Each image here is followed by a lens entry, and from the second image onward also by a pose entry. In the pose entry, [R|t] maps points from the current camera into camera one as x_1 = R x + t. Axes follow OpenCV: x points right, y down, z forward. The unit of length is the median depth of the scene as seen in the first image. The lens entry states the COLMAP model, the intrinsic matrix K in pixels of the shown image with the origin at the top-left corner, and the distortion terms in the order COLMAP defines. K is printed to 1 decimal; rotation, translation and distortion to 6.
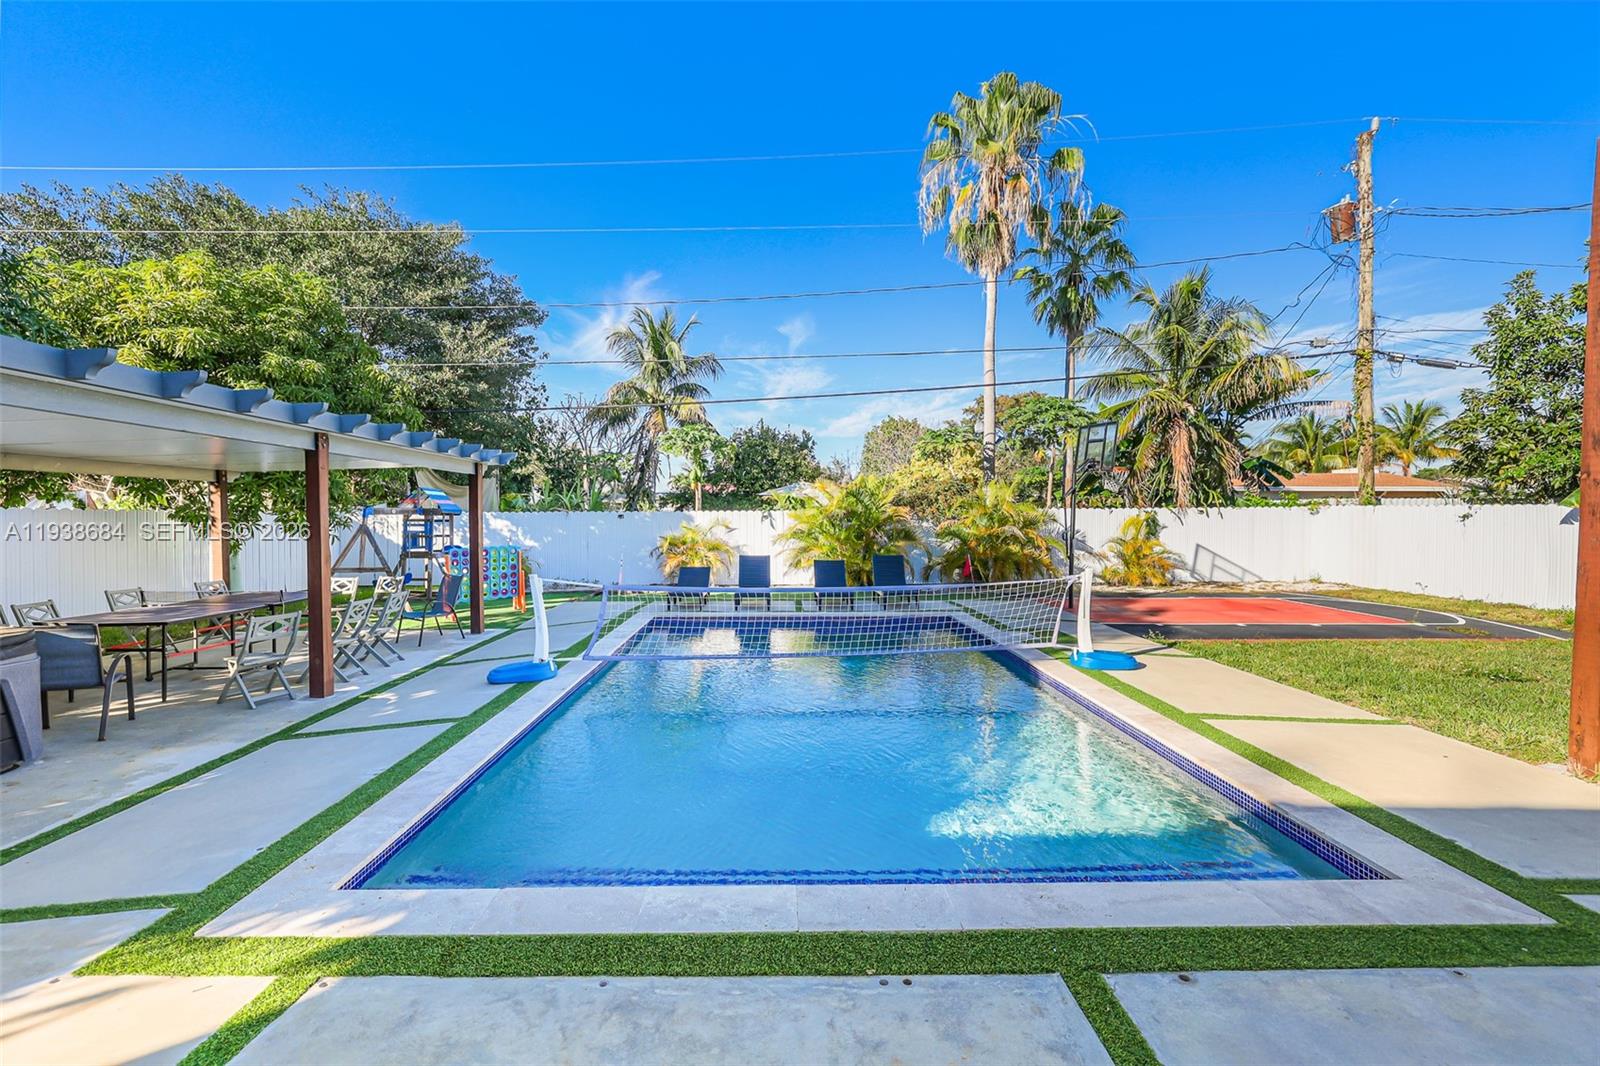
lens RADIAL K [[687.5, 0, 794.6], [0, 687.5, 525.9], [0, 0, 1]] dist [0.011349, 0.001236]
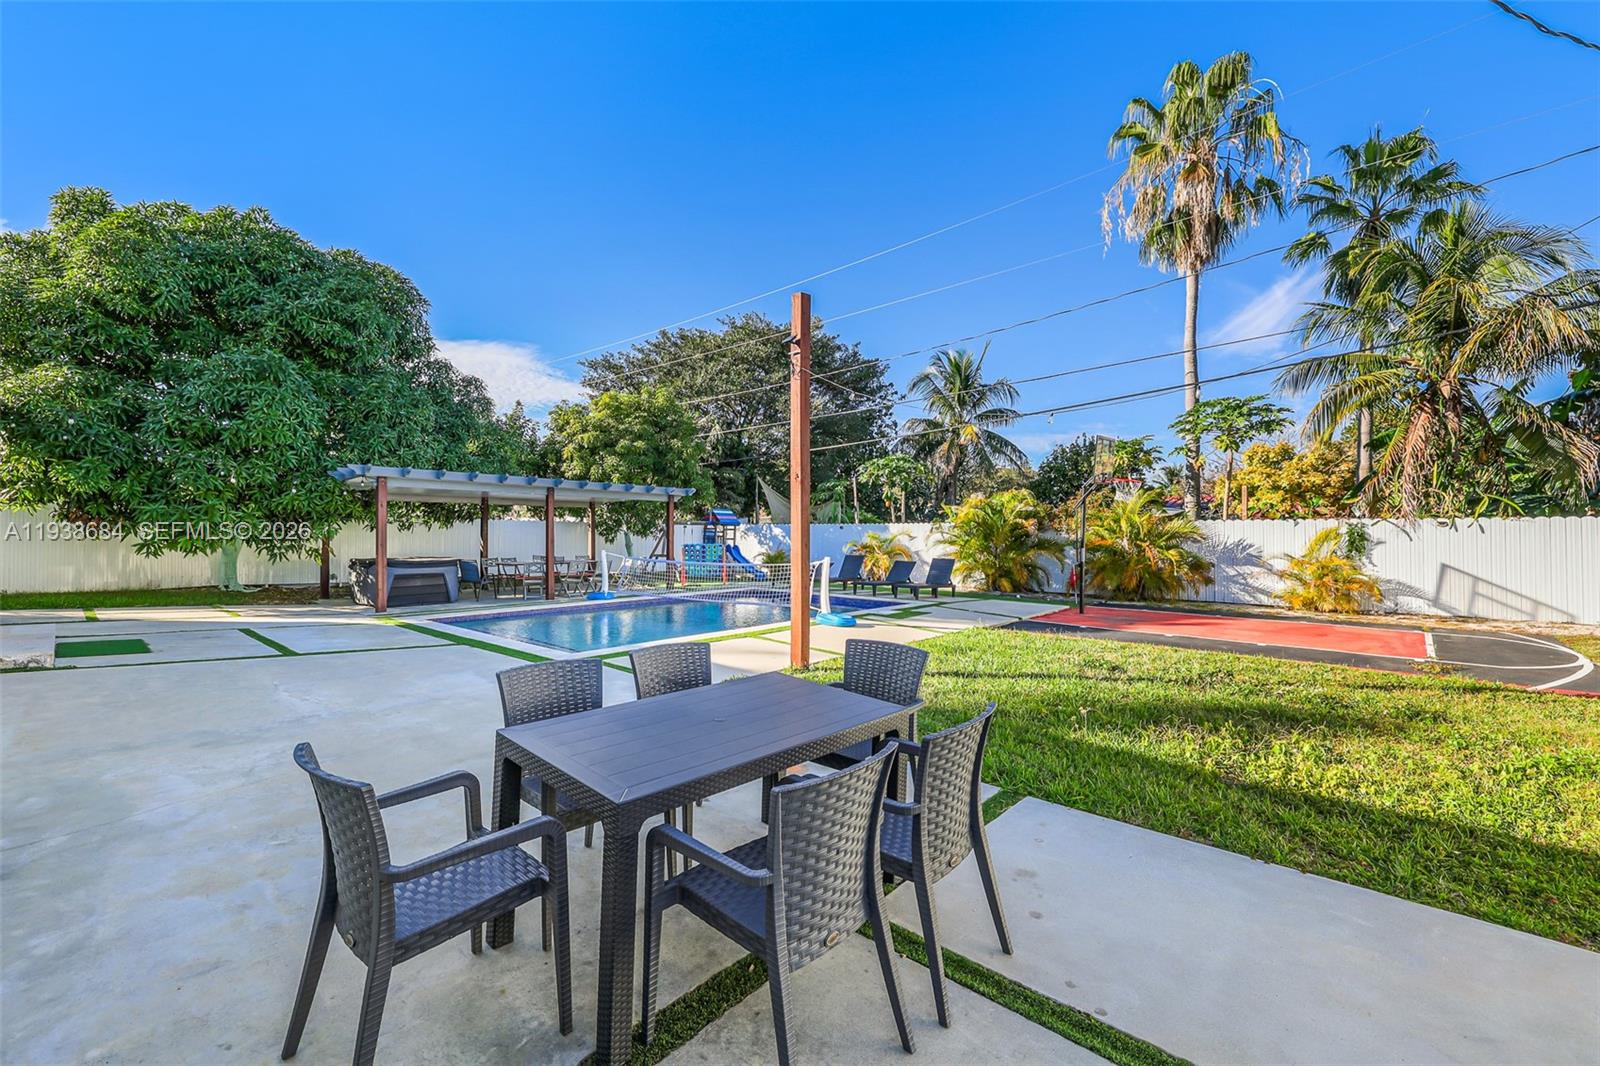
lens RADIAL K [[687.5, 0, 799.6], [0, 687.5, 527.1], [0, 0, 1]] dist [0.011349, 0.001236]
pose [[0.747087, 0.004461, -0.664711, 0.567686], [-0.011923, 0.999907, -0.006690, -0.003327], [0.664619, 0.012923, 0.747070, -0.053751]]
